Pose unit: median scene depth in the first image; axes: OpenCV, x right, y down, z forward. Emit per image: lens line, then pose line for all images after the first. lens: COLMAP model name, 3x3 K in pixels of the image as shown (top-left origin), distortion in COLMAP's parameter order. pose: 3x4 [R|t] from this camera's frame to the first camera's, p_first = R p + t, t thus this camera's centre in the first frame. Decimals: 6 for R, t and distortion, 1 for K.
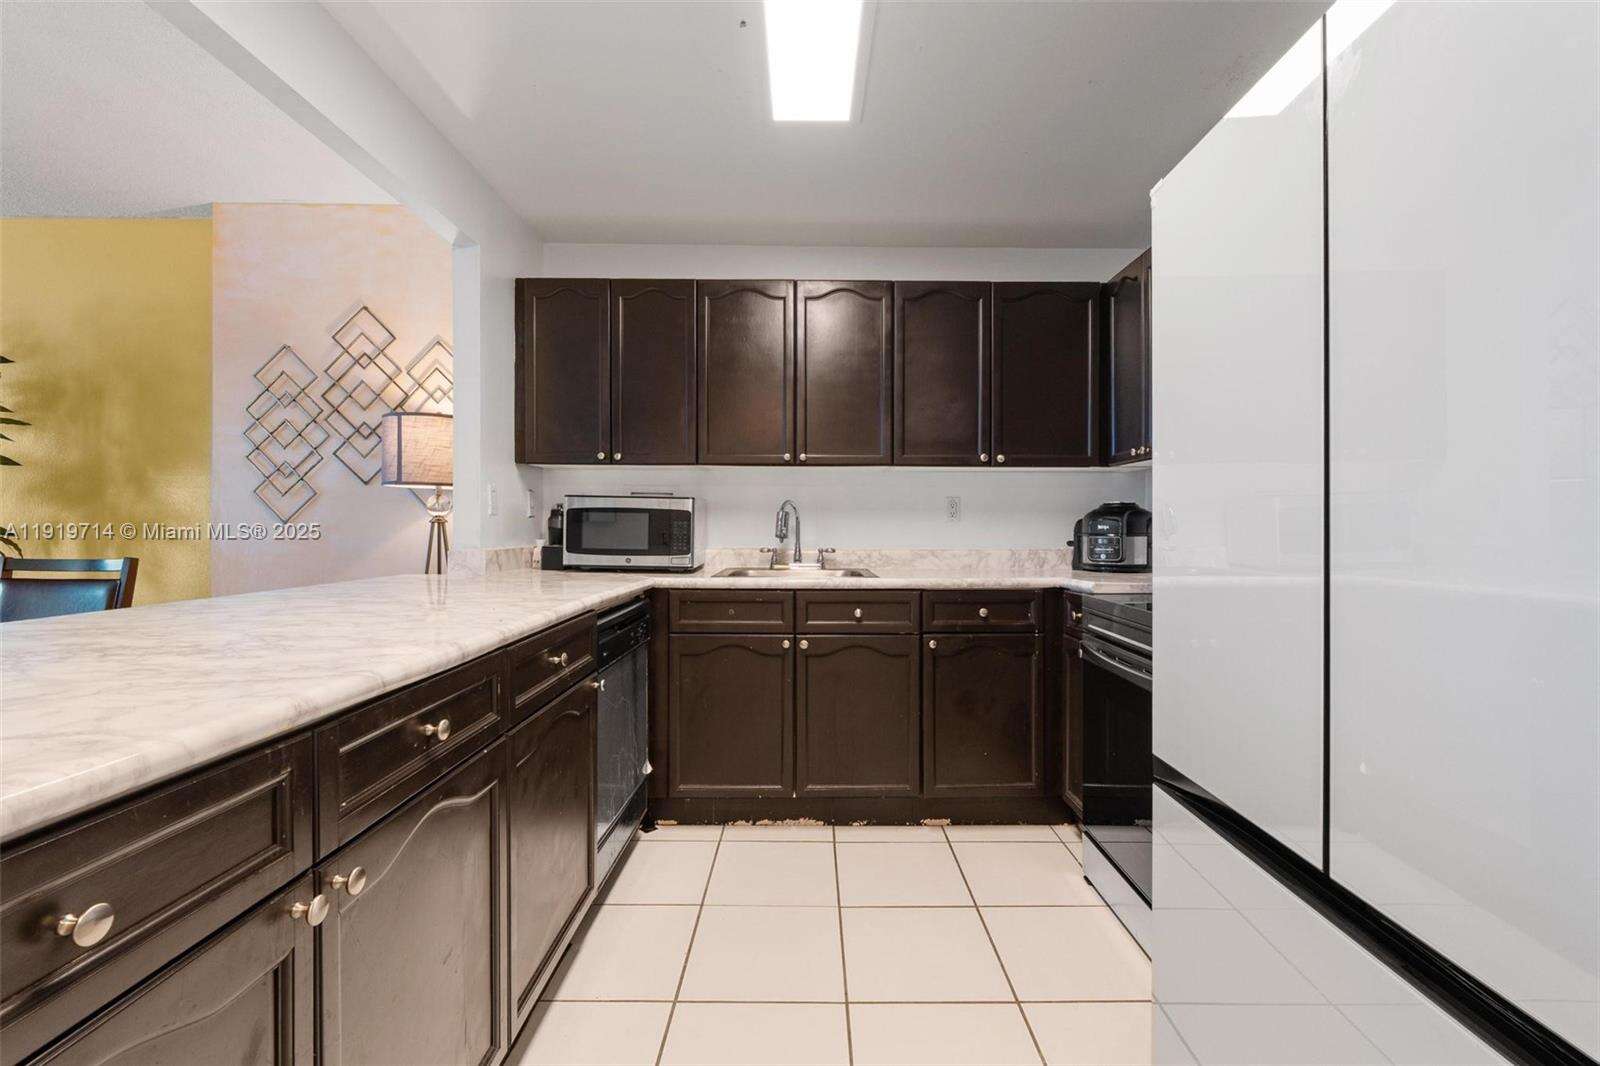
lens RADIAL K [[684.2, 0, 796.3], [0, 684.2, 532.5], [0, 0, 1]] dist [-0.008284, -0.000507]
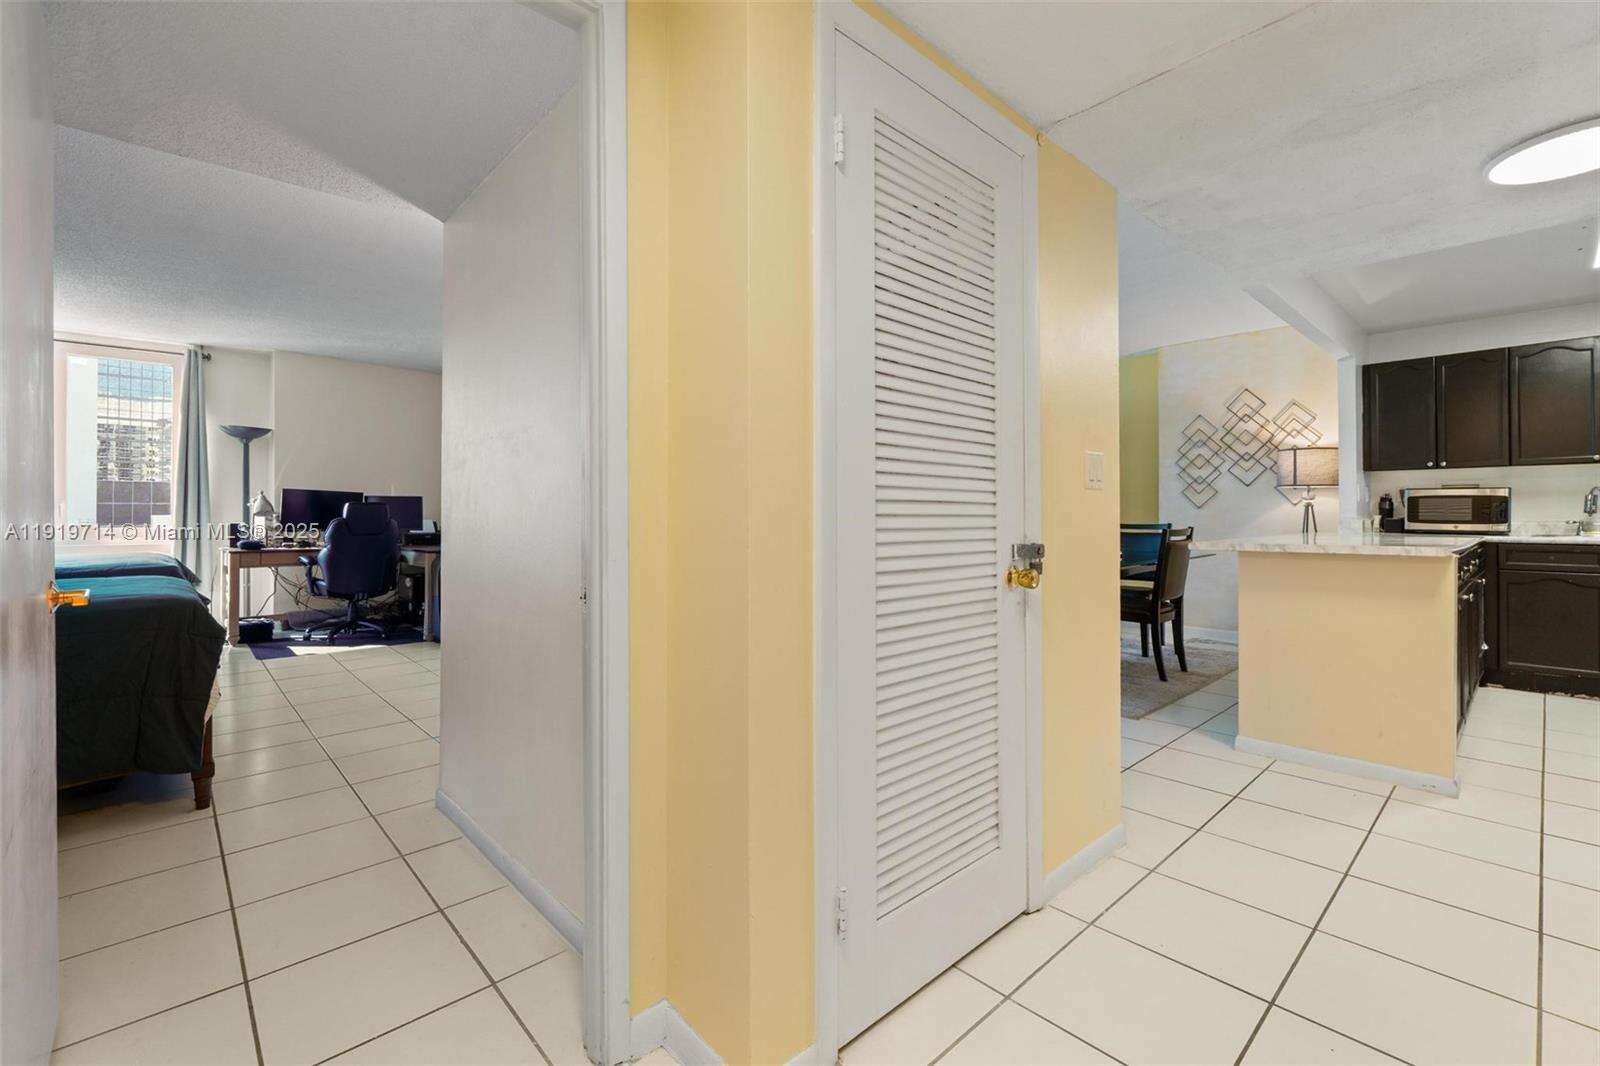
lens RADIAL K [[684.2, 0, 822.0], [0, 684.2, 511.3], [0, 0, 1]] dist [-0.008284, -0.000507]
pose [[0.692447, -0.012292, -0.721364, -0.107373], [0.000537, 0.999863, -0.016521, 0.025526], [0.721468, 0.011053, 0.692359, -1.084200]]
